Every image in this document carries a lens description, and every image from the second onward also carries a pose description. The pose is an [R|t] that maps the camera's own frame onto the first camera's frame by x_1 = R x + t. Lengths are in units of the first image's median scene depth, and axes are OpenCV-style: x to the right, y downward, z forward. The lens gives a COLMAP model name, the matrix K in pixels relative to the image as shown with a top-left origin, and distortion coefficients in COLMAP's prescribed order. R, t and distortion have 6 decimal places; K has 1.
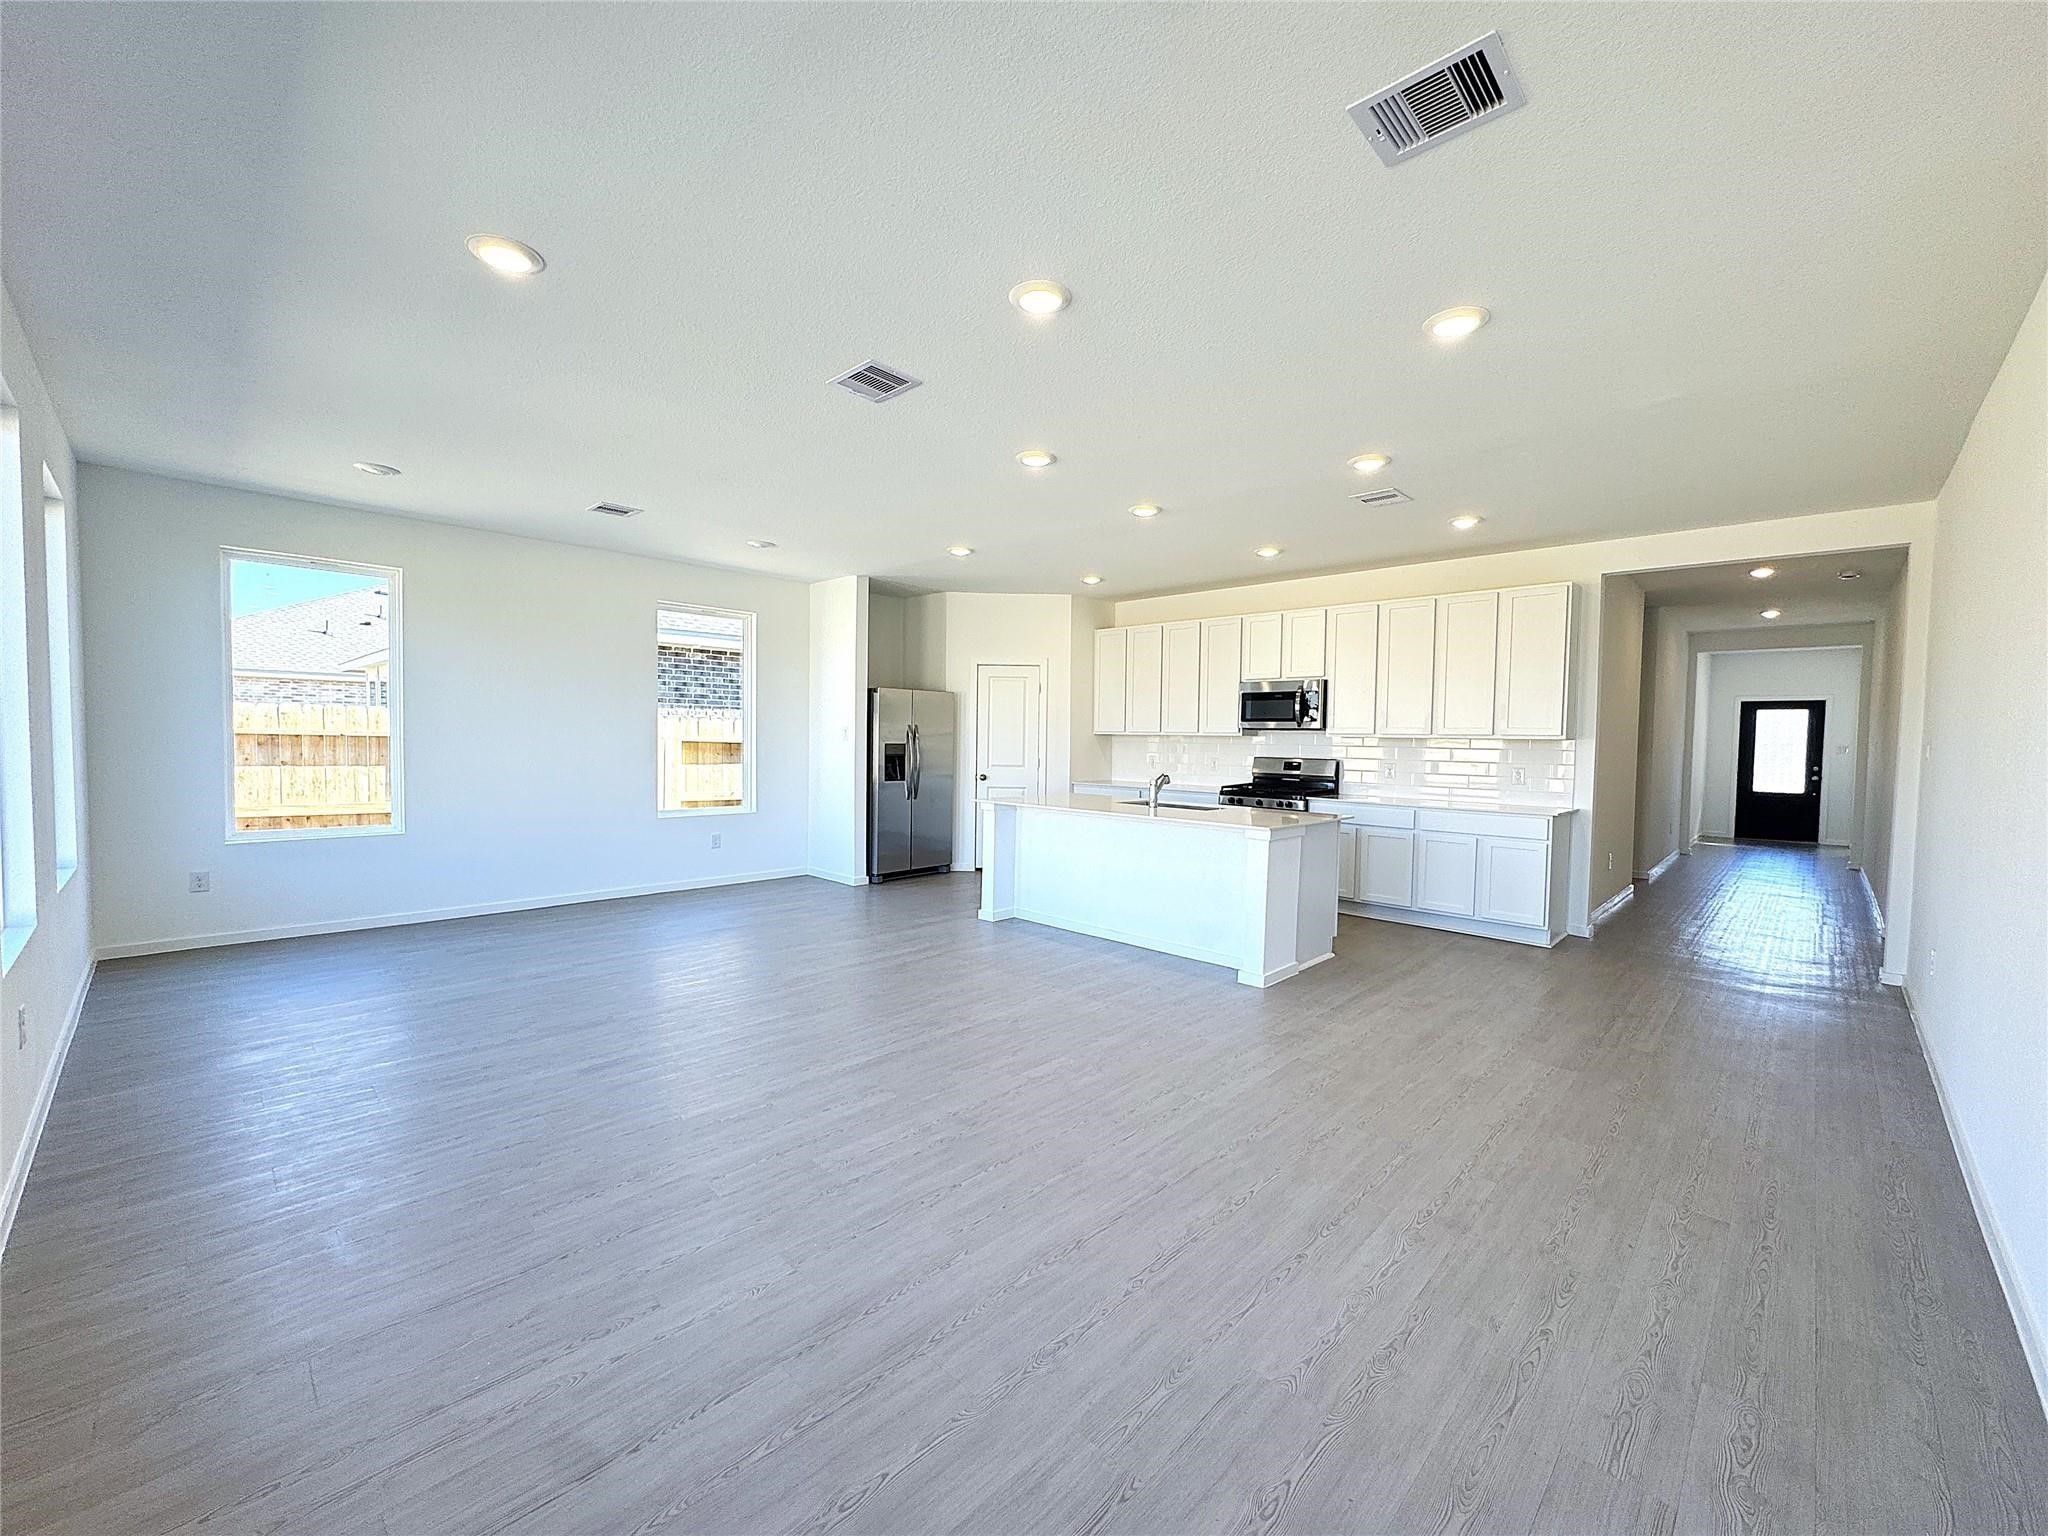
lens RADIAL K [[820.2, 0, 1022.9], [0, 820.2, 763.8], [0, 0, 1]] dist [-0.001845, 0.000712]
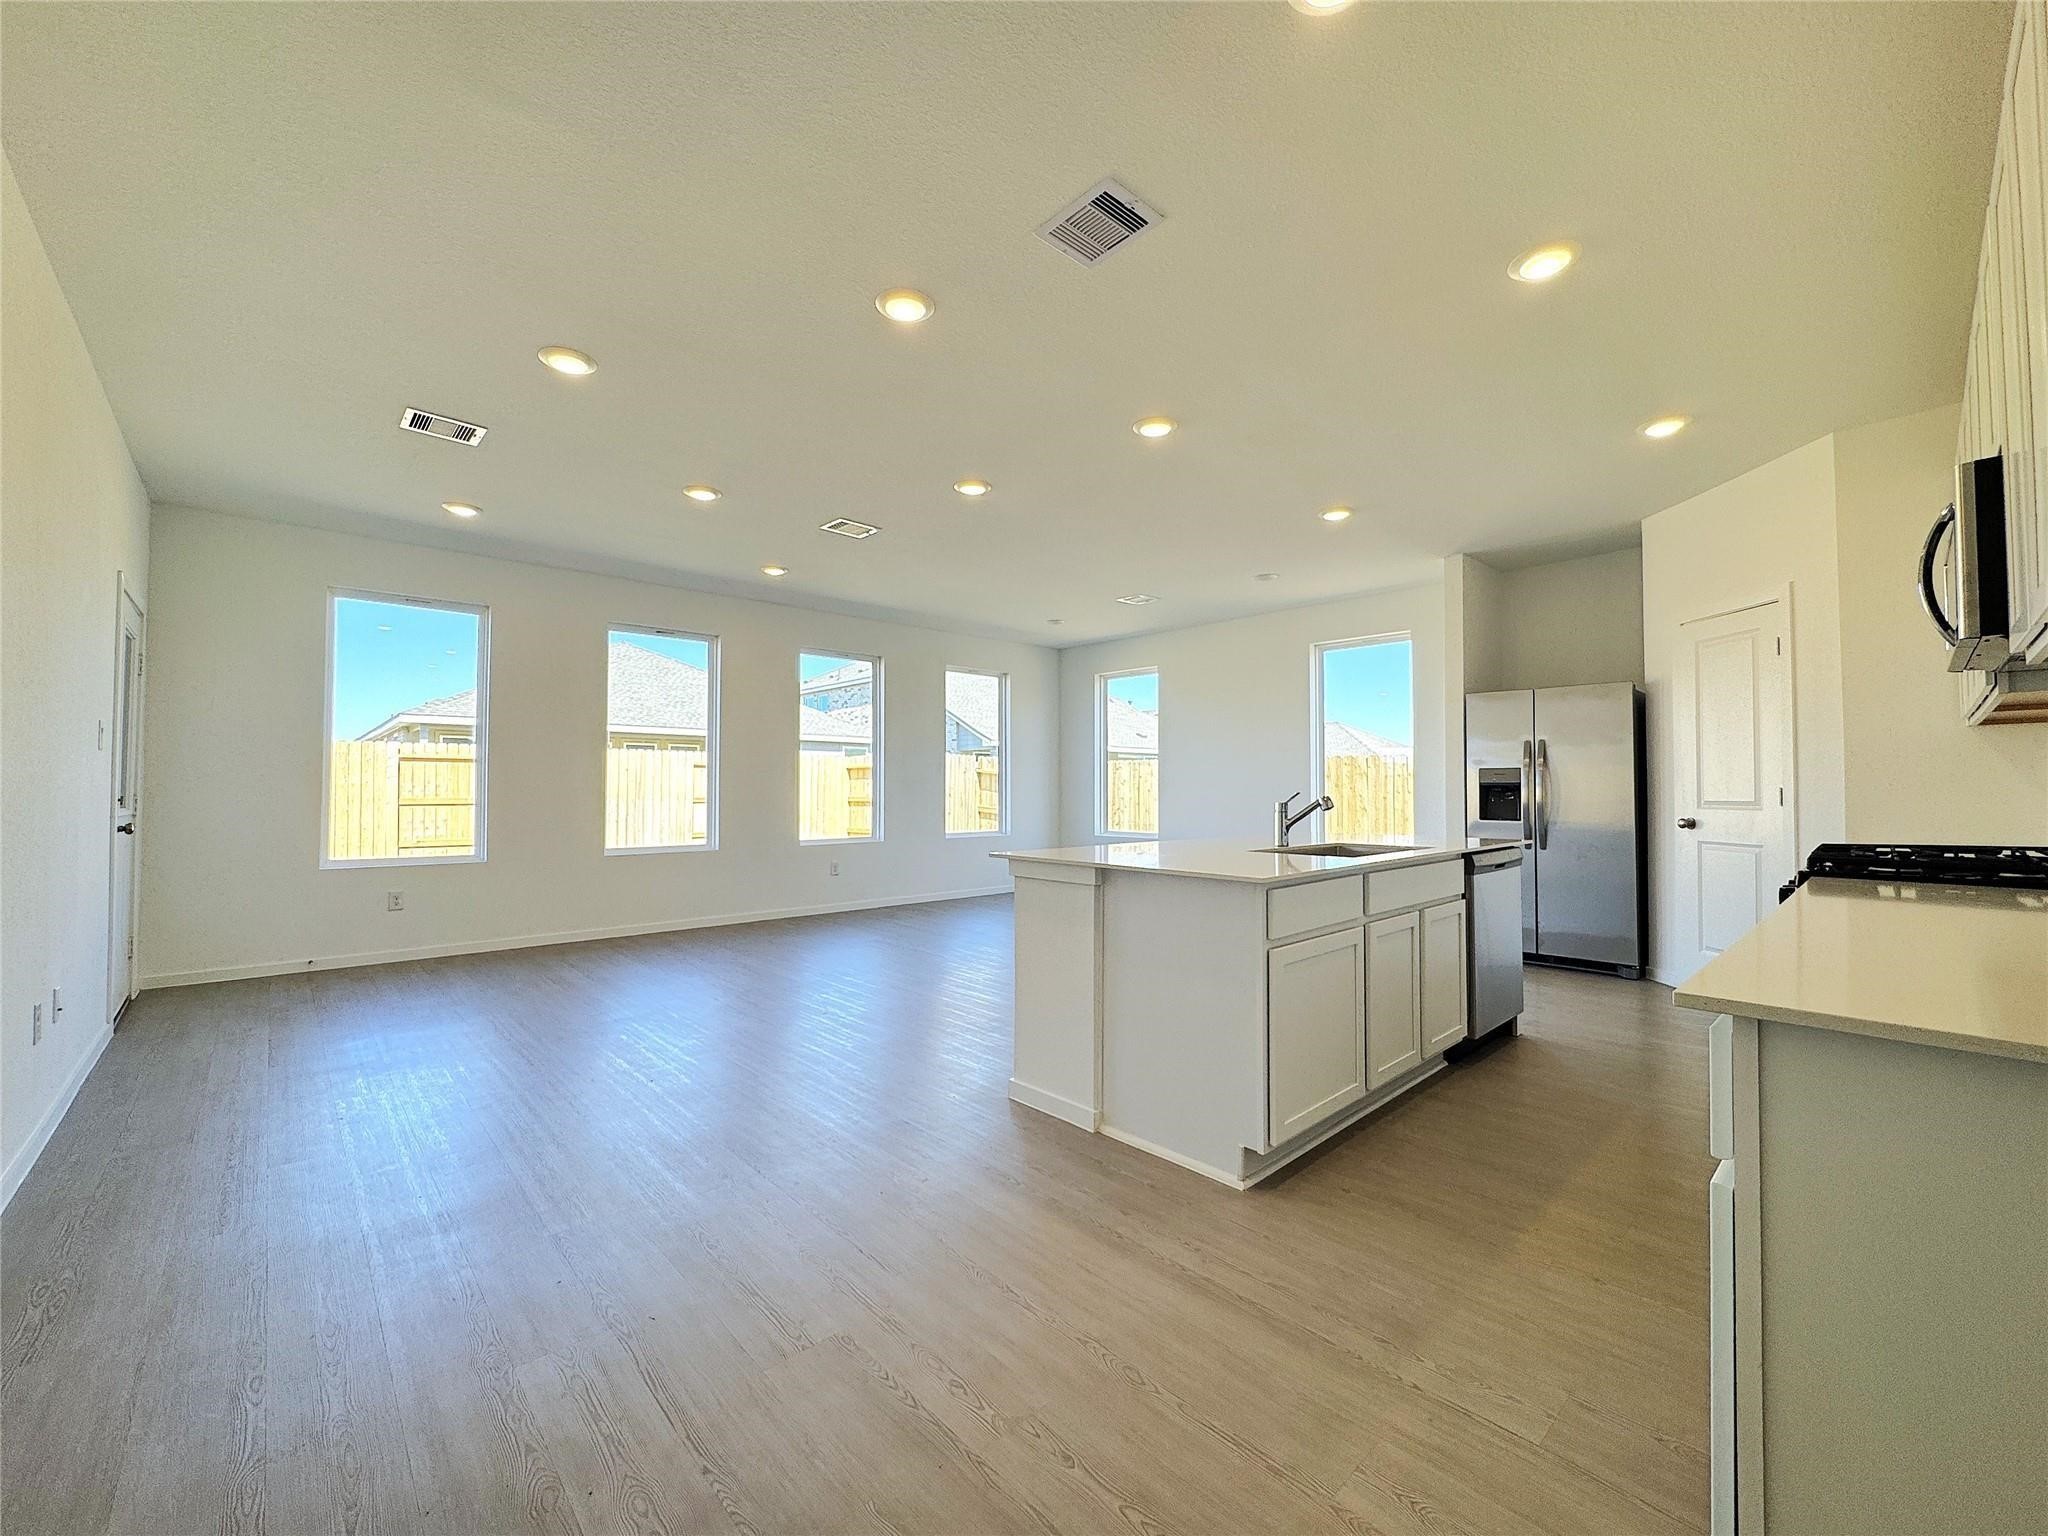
lens RADIAL K [[820.2, 0, 1023.9], [0, 820.2, 771.5], [0, 0, 1]] dist [-0.001845, 0.000712]
pose [[-0.058581, -0.040795, -0.997449, 0.629623], [-0.034975, 0.998635, -0.038790, 0.021885], [0.997670, 0.032614, -0.059928, 0.676563]]
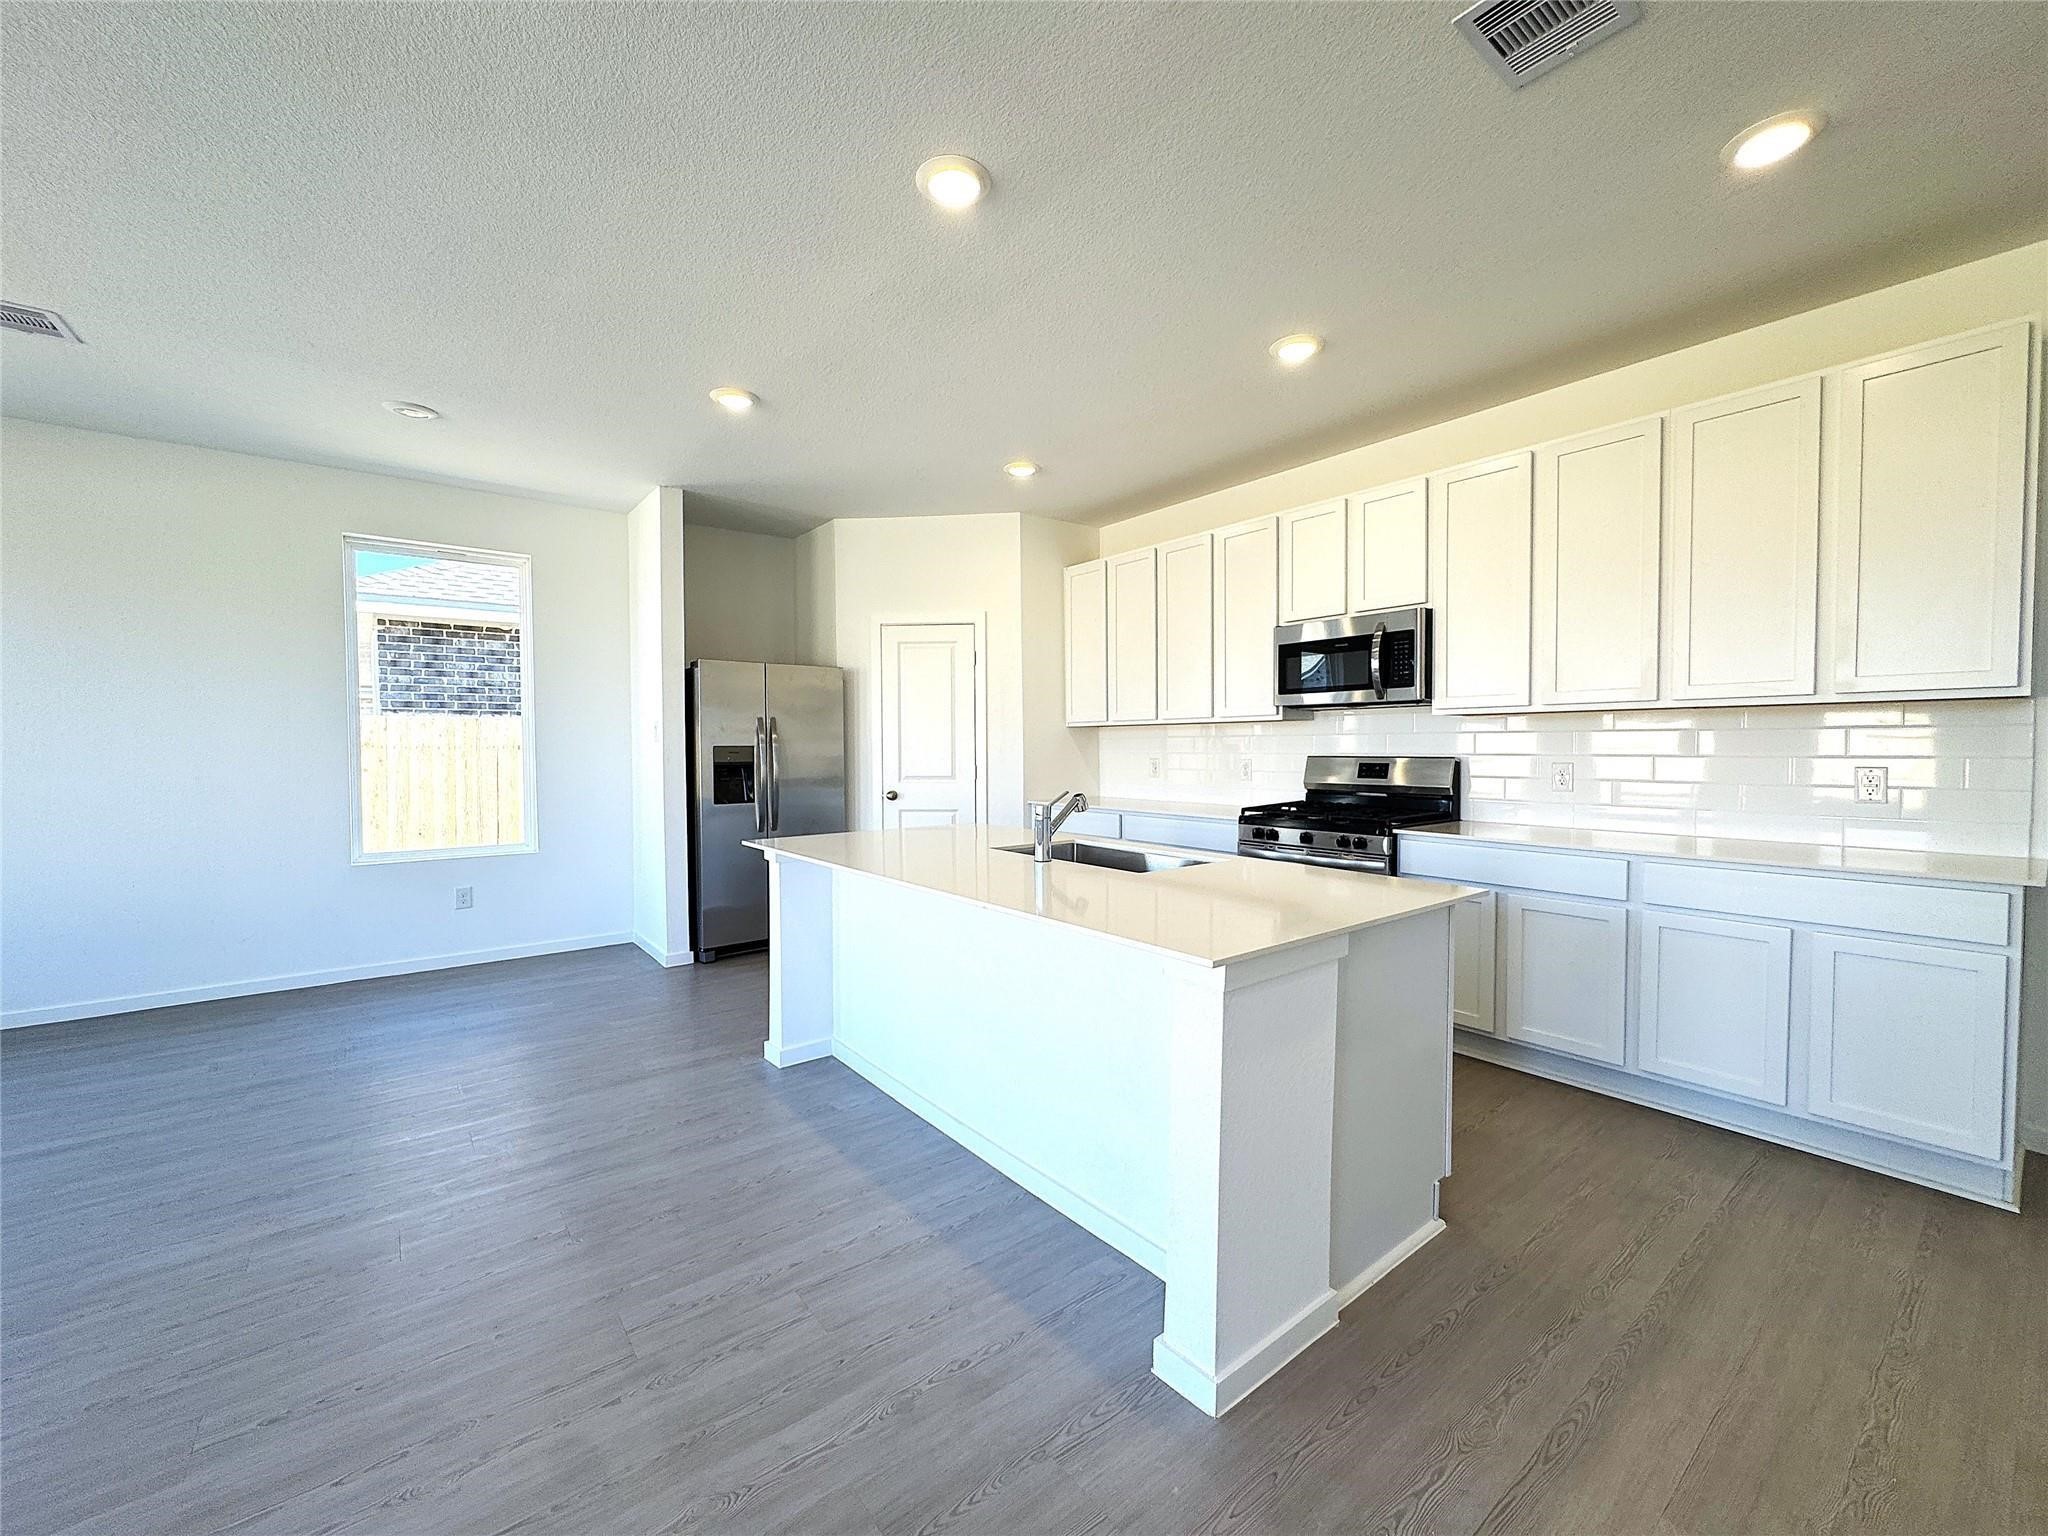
lens RADIAL K [[820.2, 0, 1023.9], [0, 820.2, 766.8], [0, 0, 1]] dist [-0.001845, 0.000712]
pose [[0.990315, -0.017606, -0.137719, 0.173097], [0.016740, 0.999832, -0.007438, 0.000511], [0.137827, 0.005060, 0.990443, 0.419848]]
